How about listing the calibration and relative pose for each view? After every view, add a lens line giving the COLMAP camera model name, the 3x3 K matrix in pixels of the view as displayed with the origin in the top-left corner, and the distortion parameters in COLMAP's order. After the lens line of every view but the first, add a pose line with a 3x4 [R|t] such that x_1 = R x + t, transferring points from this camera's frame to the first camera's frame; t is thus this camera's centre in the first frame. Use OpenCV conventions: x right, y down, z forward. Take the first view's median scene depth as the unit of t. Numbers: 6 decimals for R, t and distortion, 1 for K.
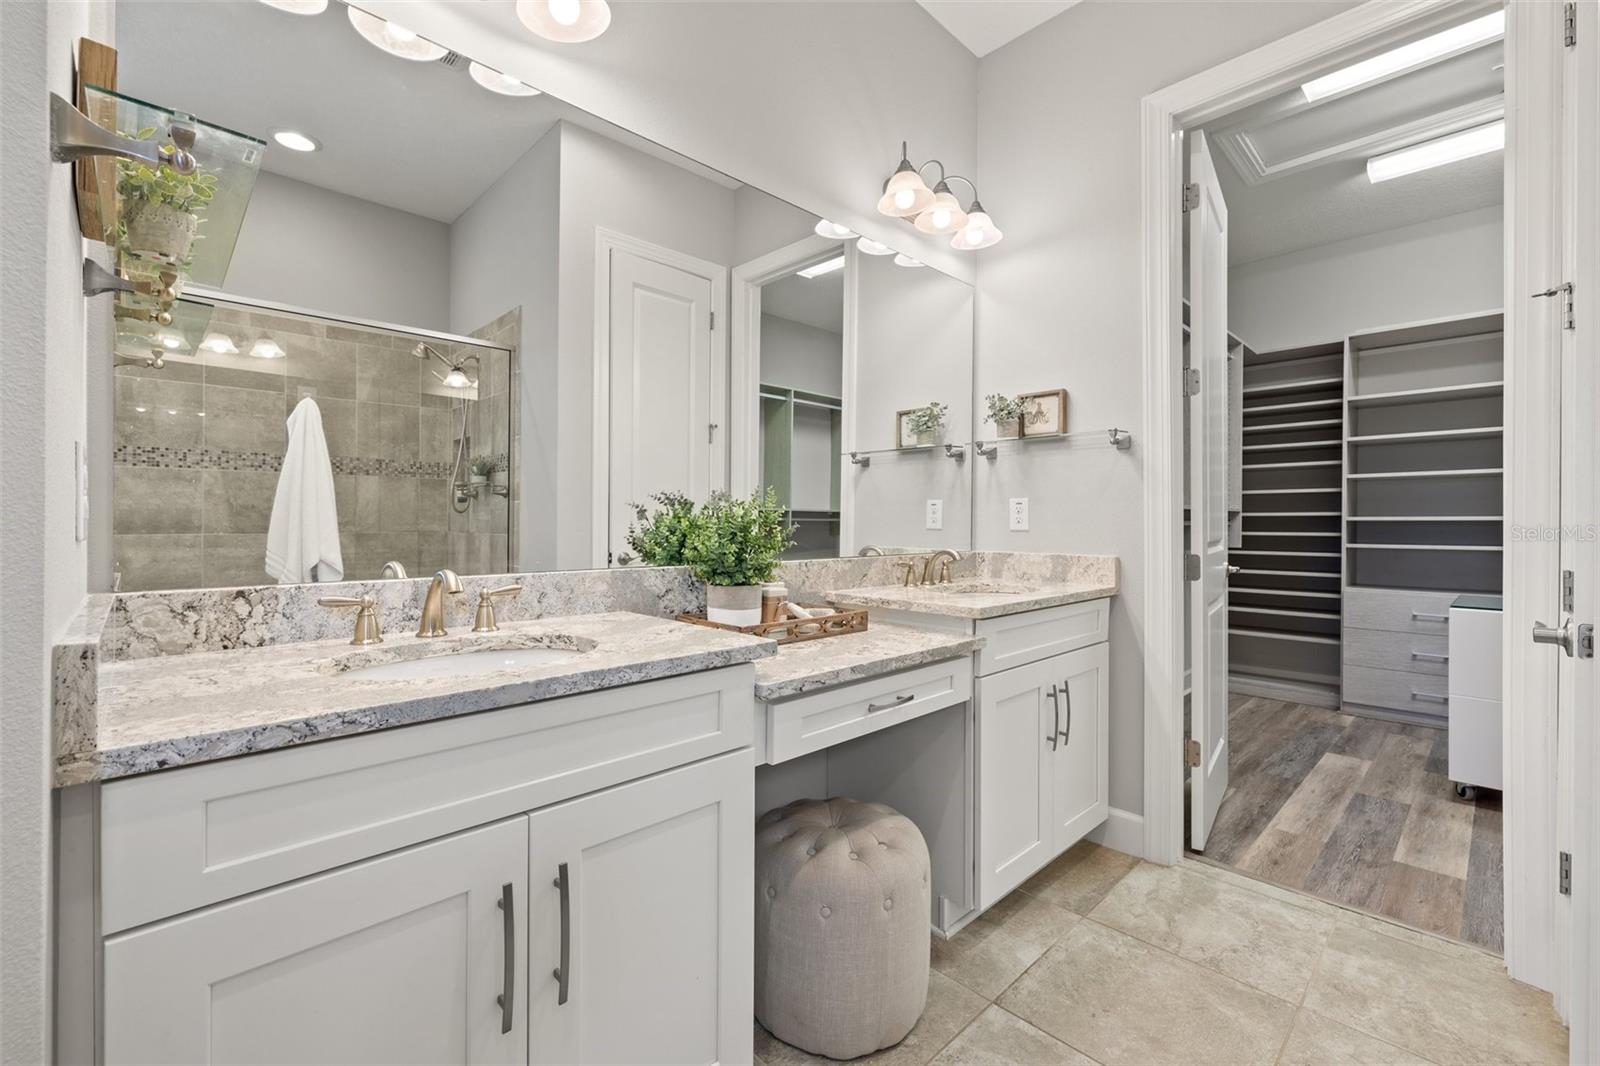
lens RADIAL K [[677.1, 0, 794.9], [0, 677.1, 532.6], [0, 0, 1]] dist [0.002005, -0.000303]
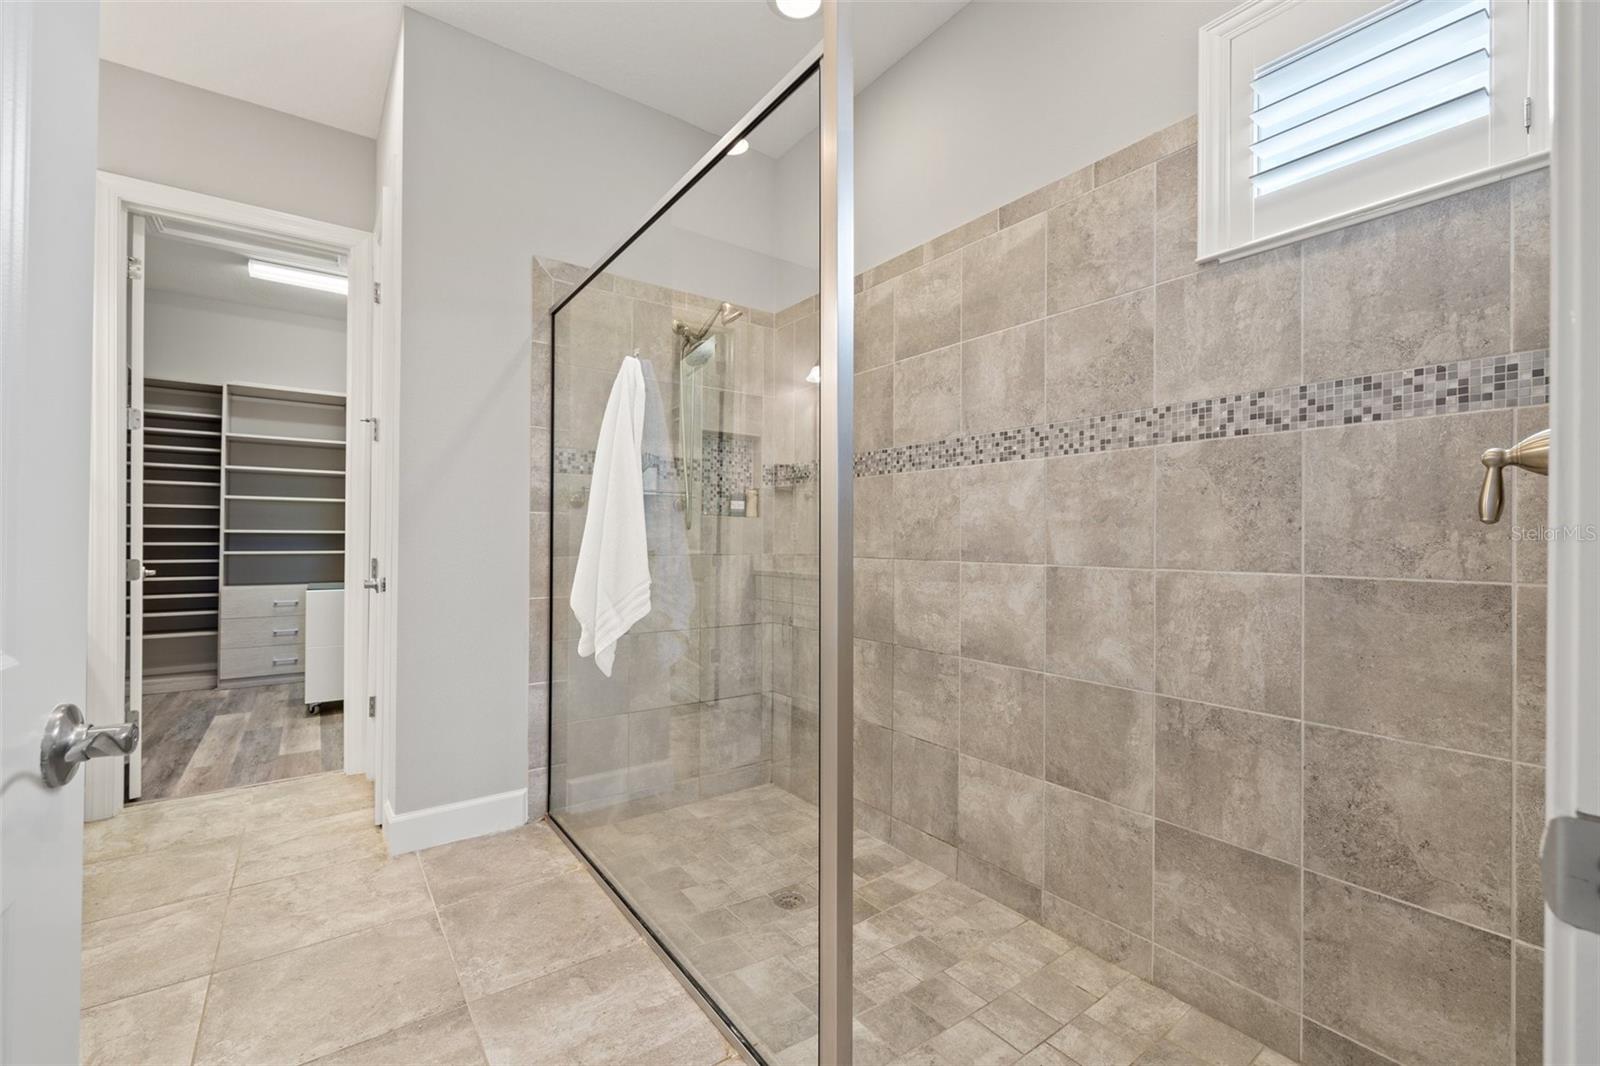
lens RADIAL K [[677.1, 0, 794.9], [0, 677.1, 532.6], [0, 0, 1]] dist [0.002005, -0.000303]
pose [[0.141769, 0.018502, 0.989727, -0.377433], [0.002032, 0.999818, -0.018982, 0.011430], [-0.989898, 0.004702, 0.141706, -0.293427]]
